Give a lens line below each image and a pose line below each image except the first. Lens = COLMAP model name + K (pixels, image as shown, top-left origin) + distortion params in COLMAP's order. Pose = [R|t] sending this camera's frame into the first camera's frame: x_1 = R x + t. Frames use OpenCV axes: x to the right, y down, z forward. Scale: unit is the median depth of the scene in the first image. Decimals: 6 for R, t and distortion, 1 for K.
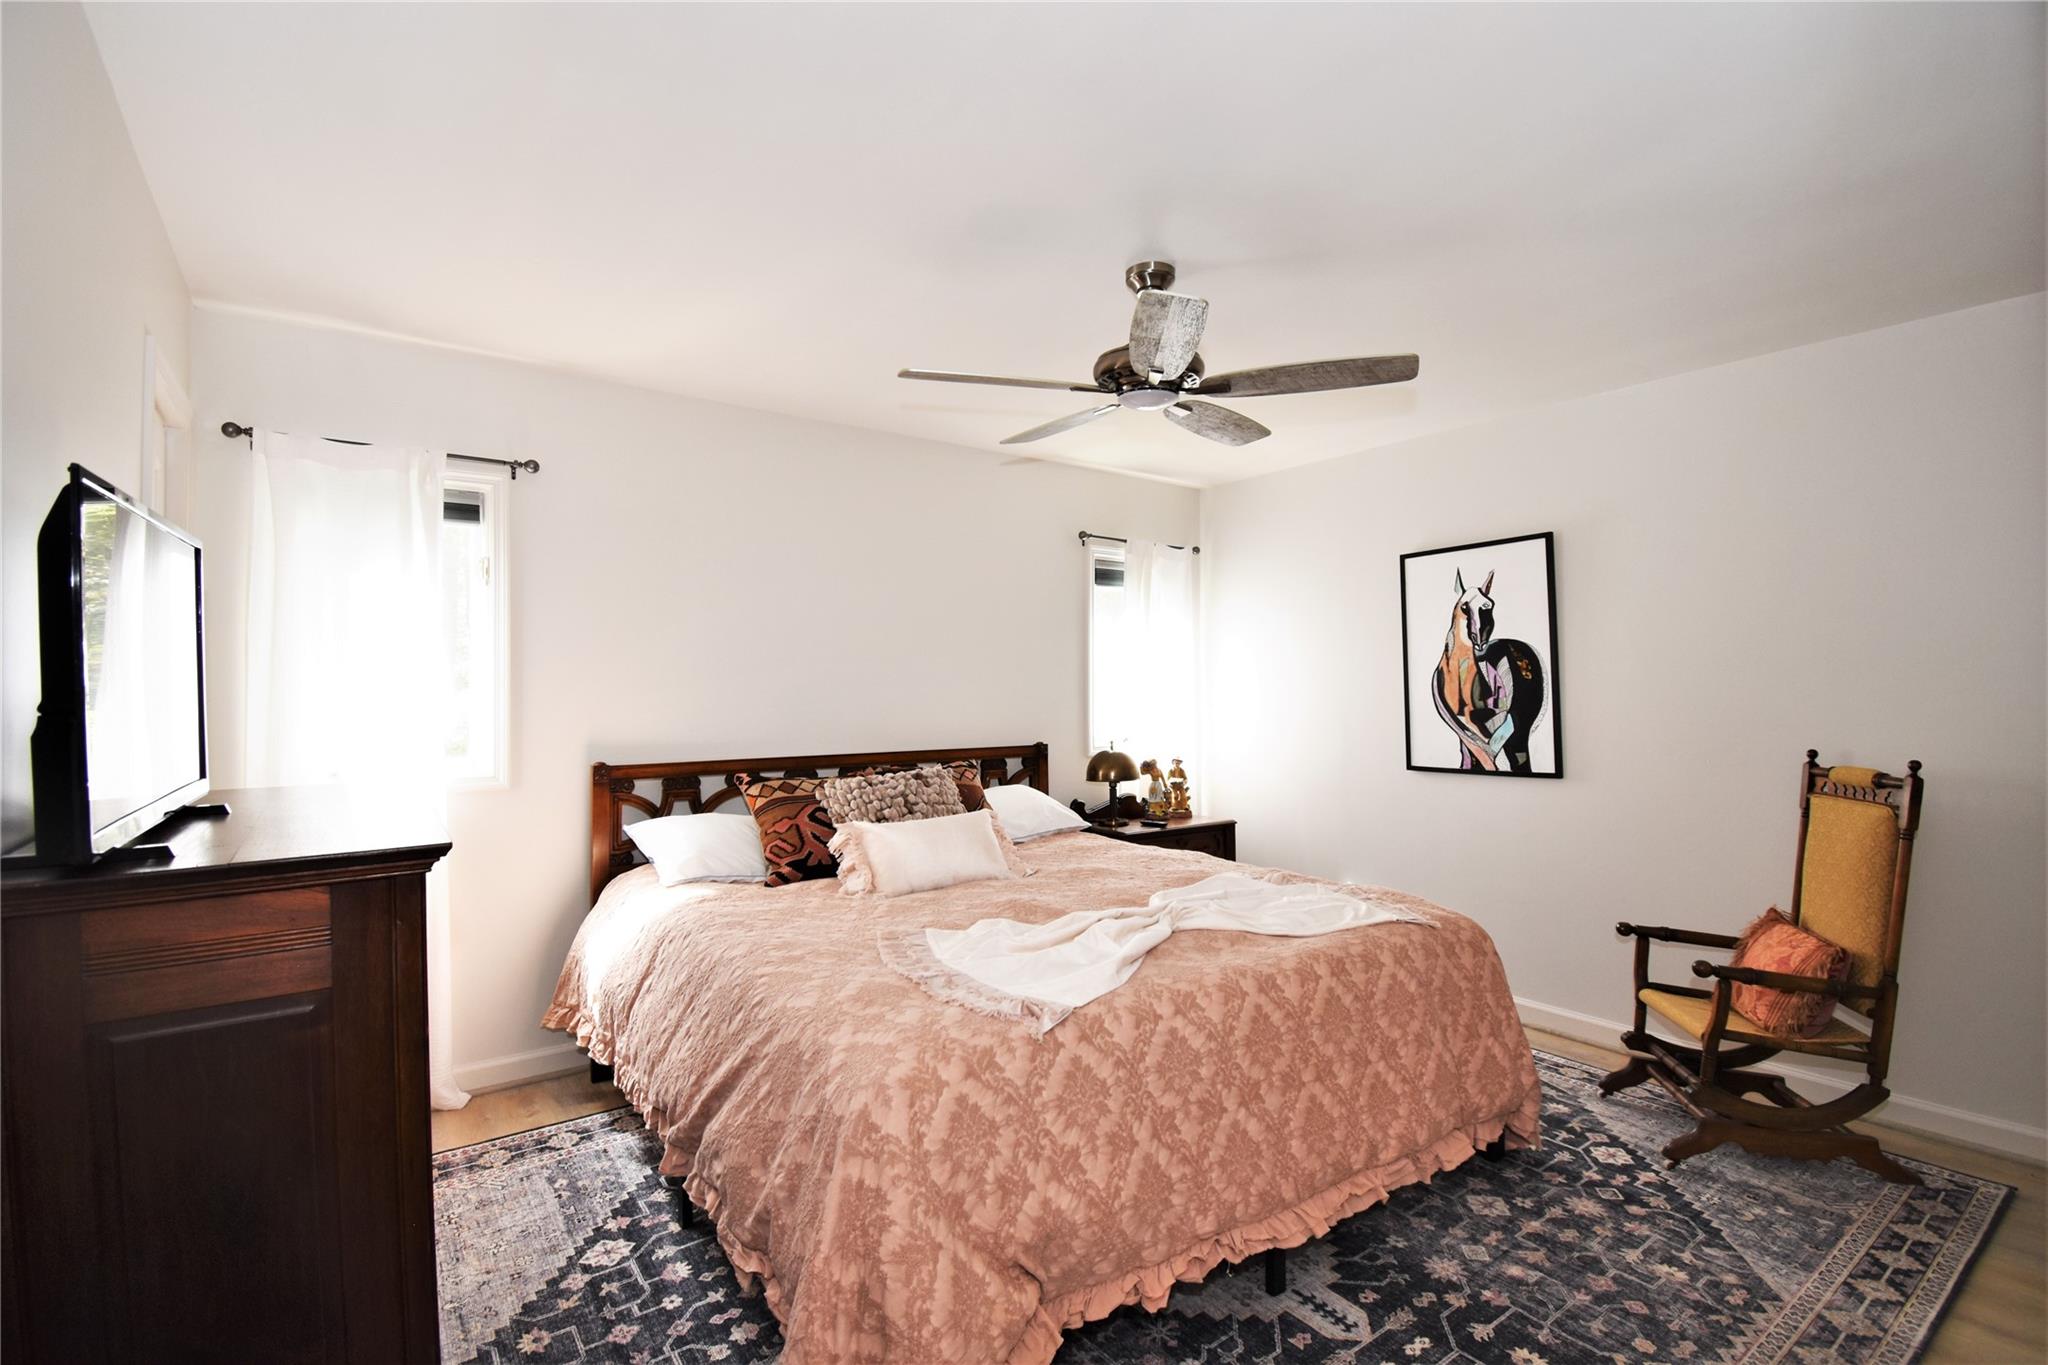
lens RADIAL K [[952.7, 0, 999.3], [0, 952.7, 674.1], [0, 0, 1]] dist [0.016445, -0.022053]
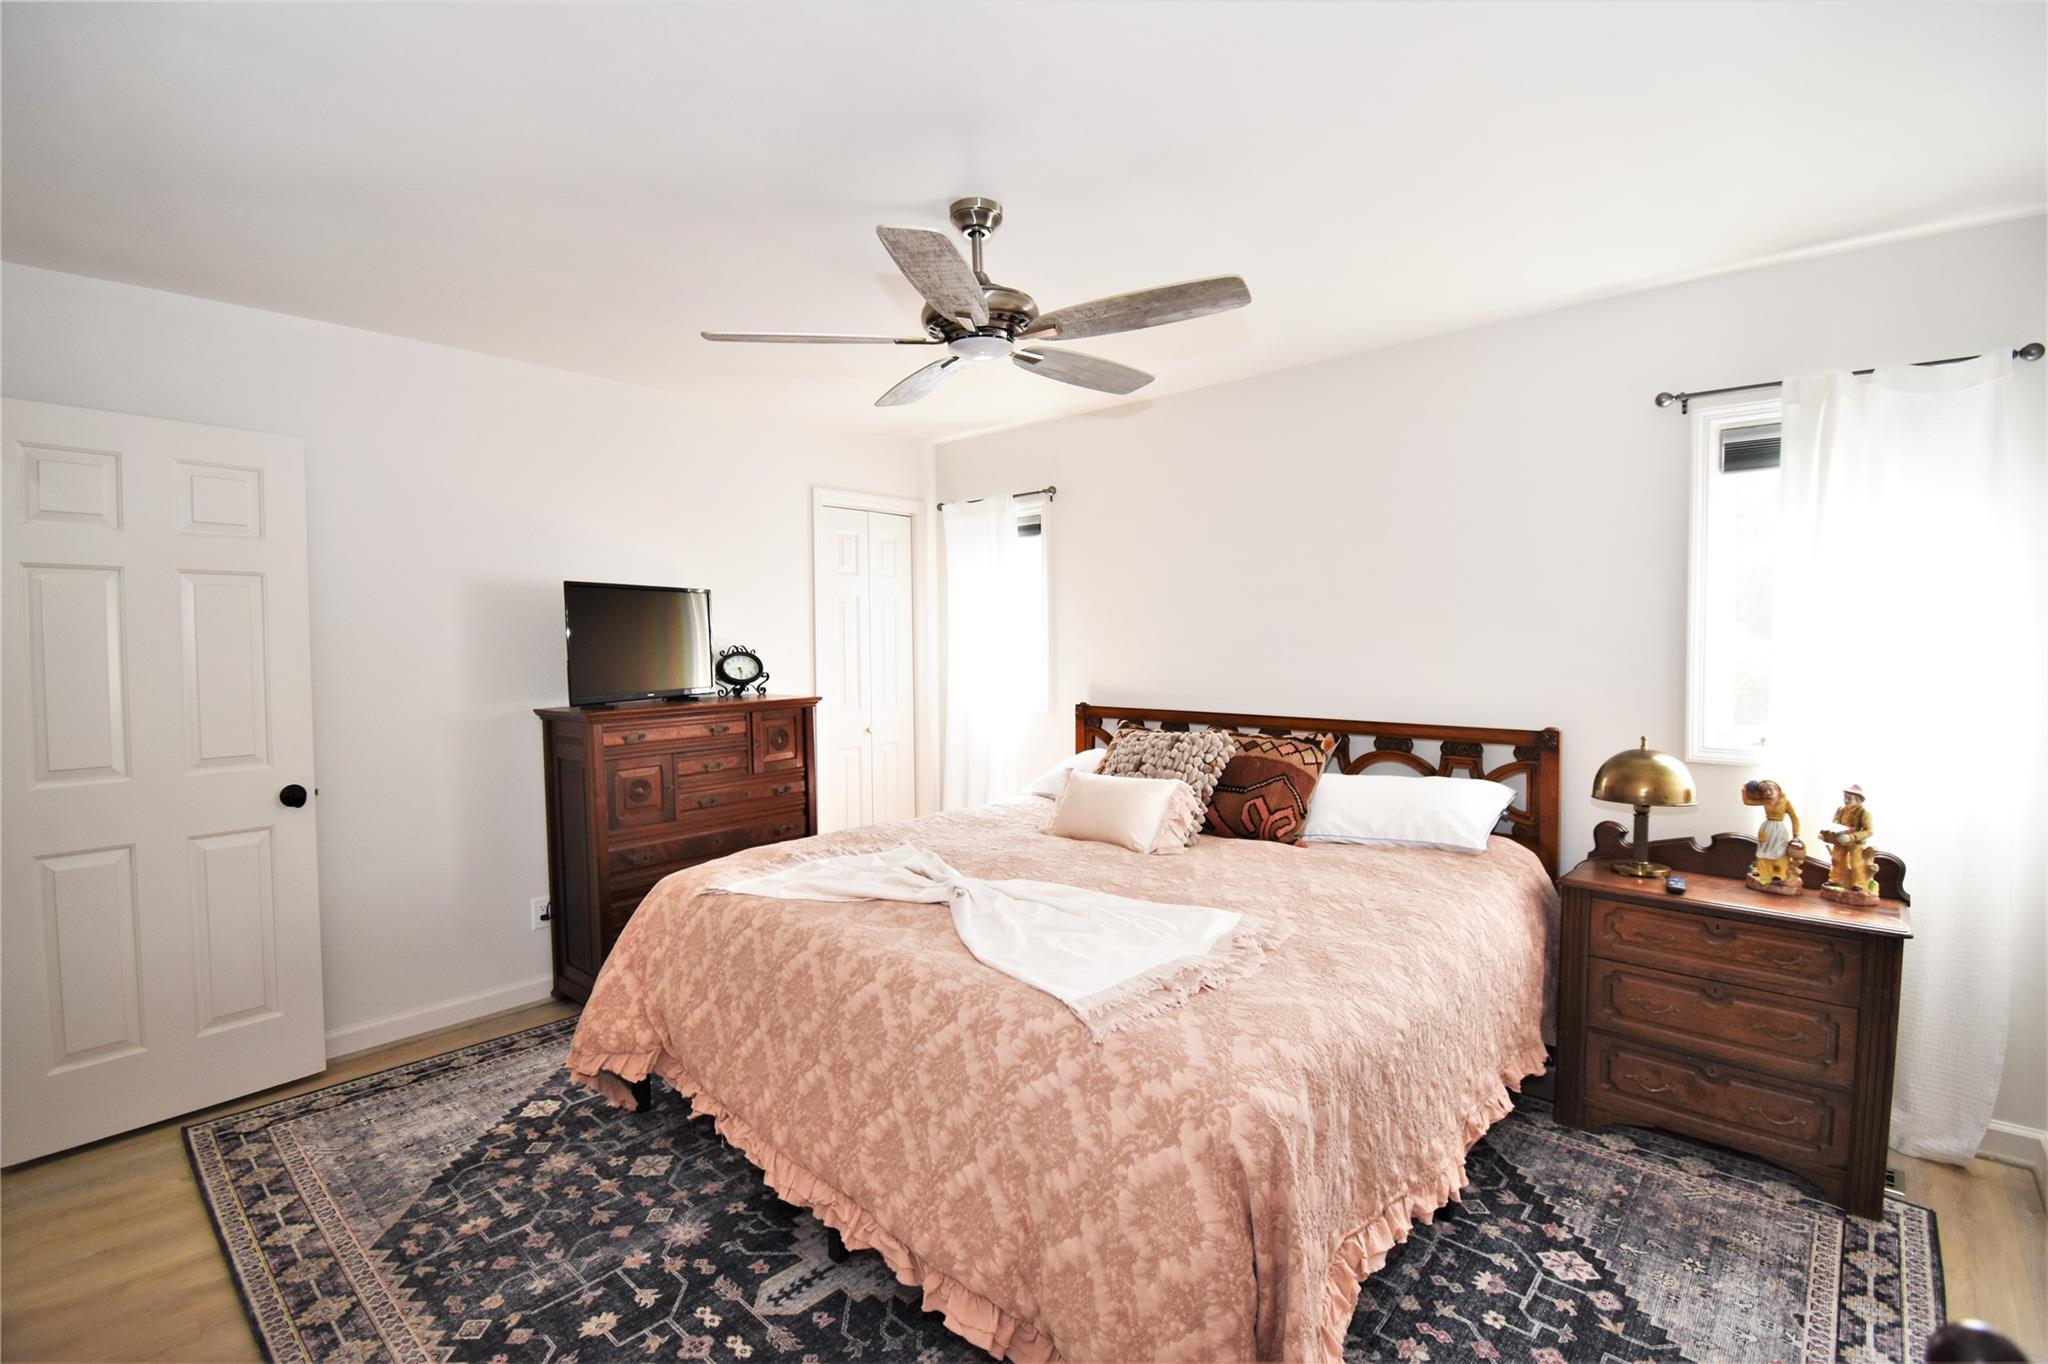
lens RADIAL K [[901.0, 0, 1012.4], [0, 901.0, 670.7], [0, 0, 1]] dist [0.011120, -0.020854]
pose [[0.199556, 0.032973, -0.979332, 0.829687], [0.018248, 0.999135, 0.037358, -0.001354], [0.979717, -0.025326, 0.198782, 0.677306]]
